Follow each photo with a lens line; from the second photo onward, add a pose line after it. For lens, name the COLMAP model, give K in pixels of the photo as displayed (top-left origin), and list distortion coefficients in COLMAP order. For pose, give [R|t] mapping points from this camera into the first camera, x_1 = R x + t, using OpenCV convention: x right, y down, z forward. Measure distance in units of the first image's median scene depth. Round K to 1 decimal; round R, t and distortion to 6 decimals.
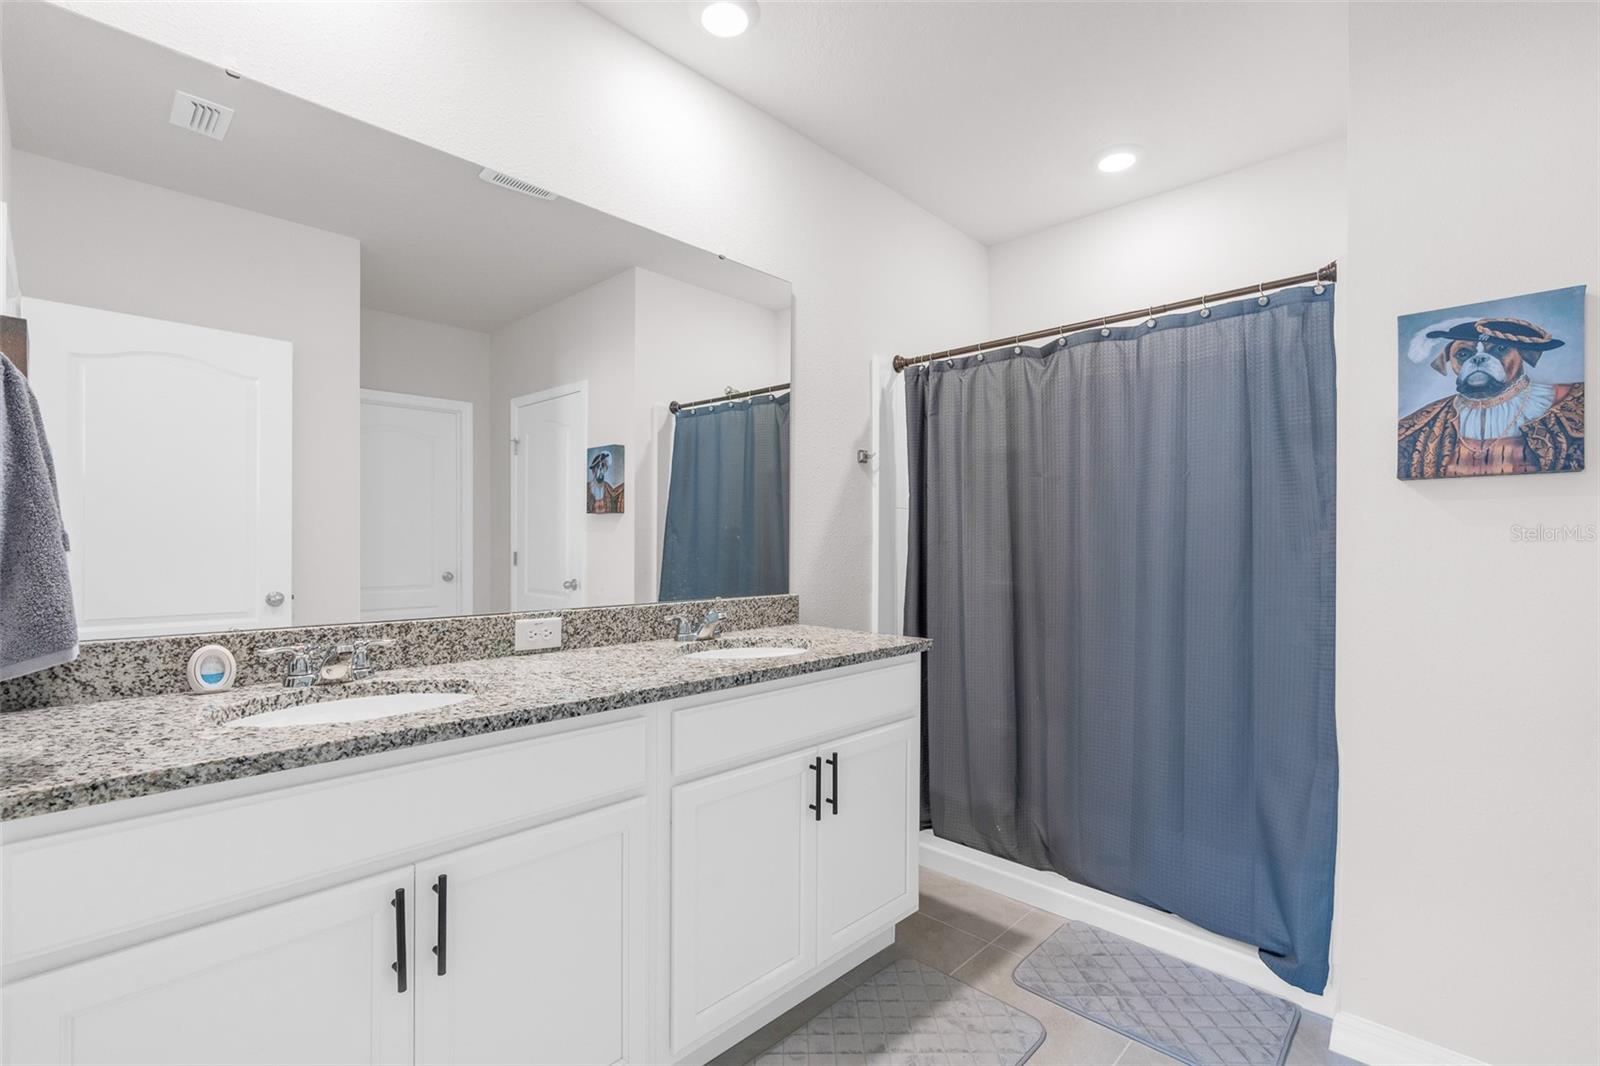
lens RADIAL K [[722.3, 0, 796.2], [0, 722.3, 534.8], [0, 0, 1]] dist [-0.013623, 0.004639]
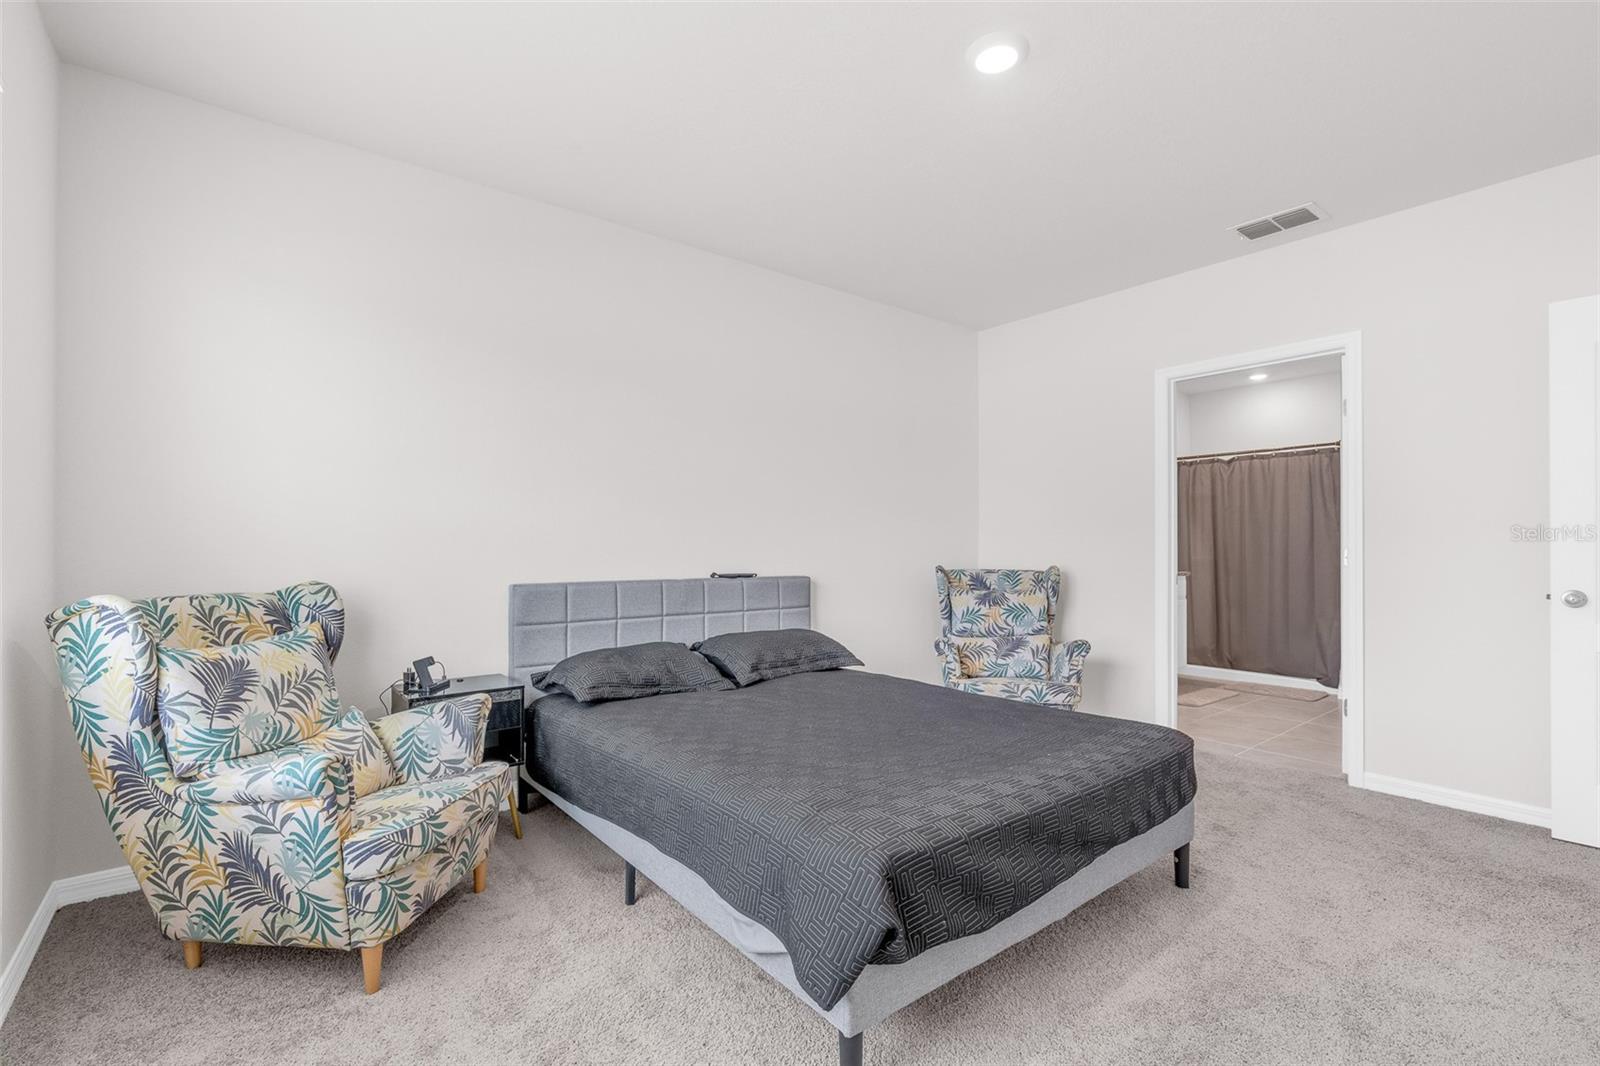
lens RADIAL K [[722.3, 0, 800.0], [0, 722.3, 539.5], [0, 0, 1]] dist [-0.013623, 0.004639]
pose [[0.990979, -0.007185, -0.133823, -1.011893], [0.006914, 0.999973, -0.002489, 0.016773], [0.133838, 0.001542, 0.991002, -2.122533]]
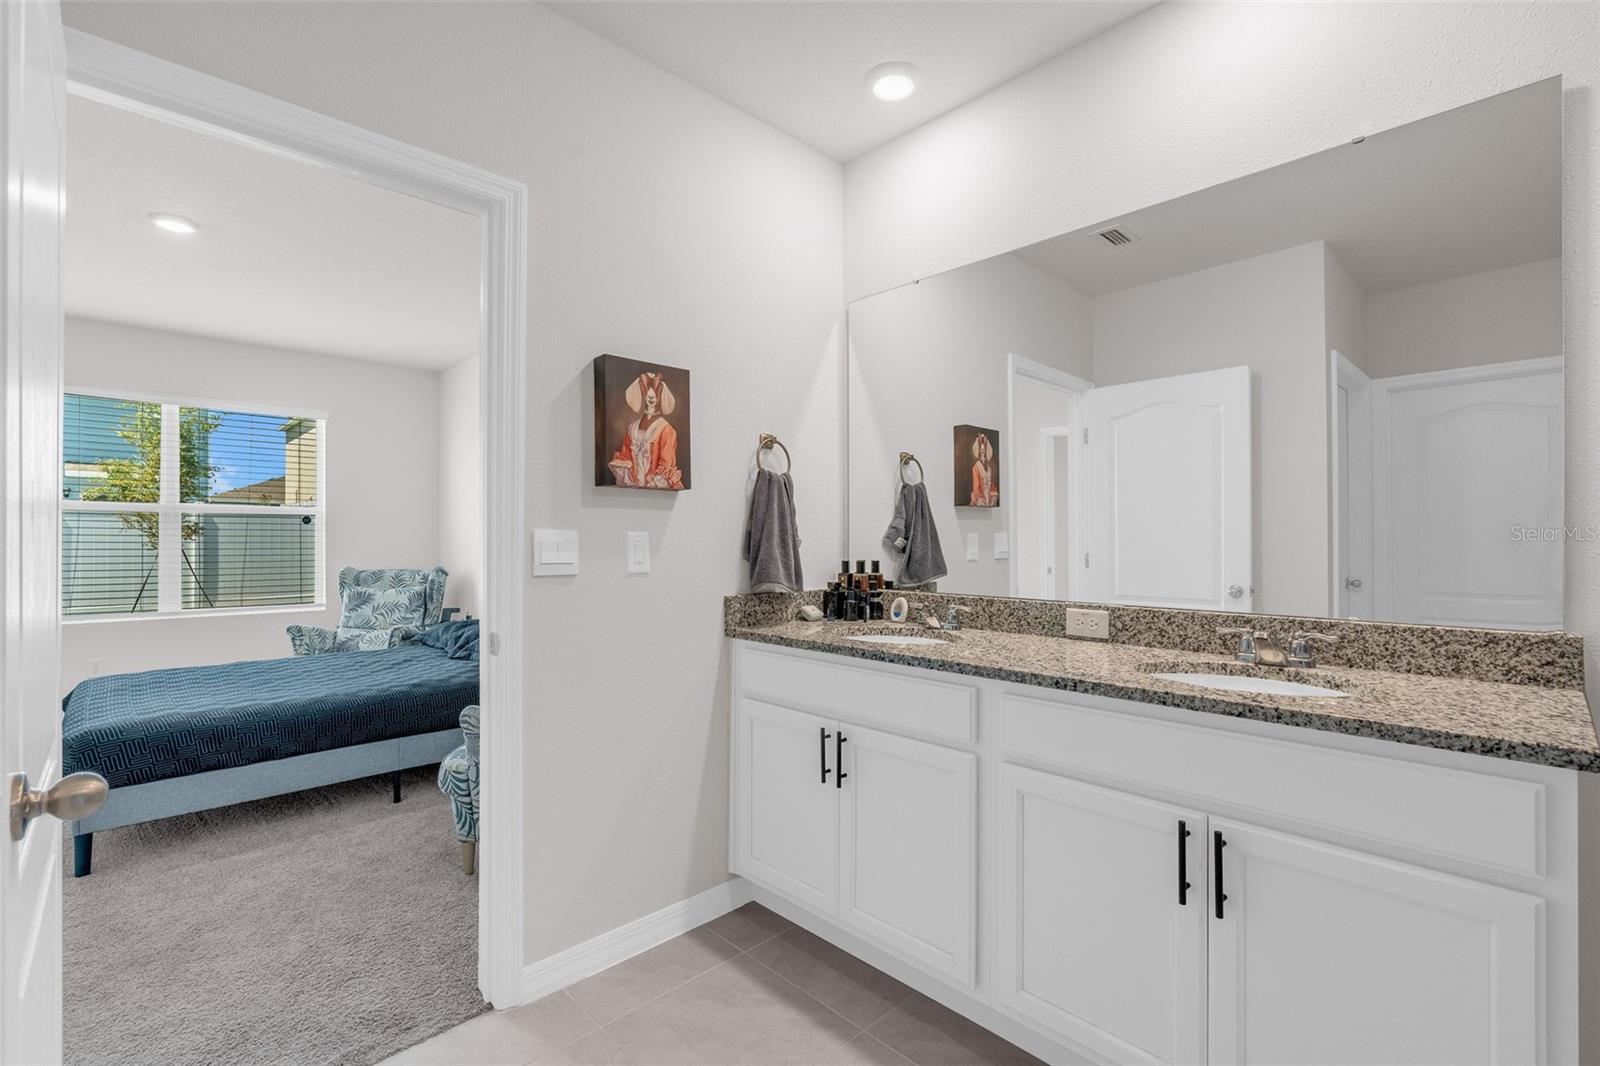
lens RADIAL K [[722.3, 0, 802.2], [0, 722.3, 534.4], [0, 0, 1]] dist [-0.013623, 0.004639]
pose [[-0.049055, -0.012312, -0.998720, 0.732945], [0.011651, 0.999849, -0.012899, 0.007261], [0.998728, -0.012268, -0.048904, 0.566355]]
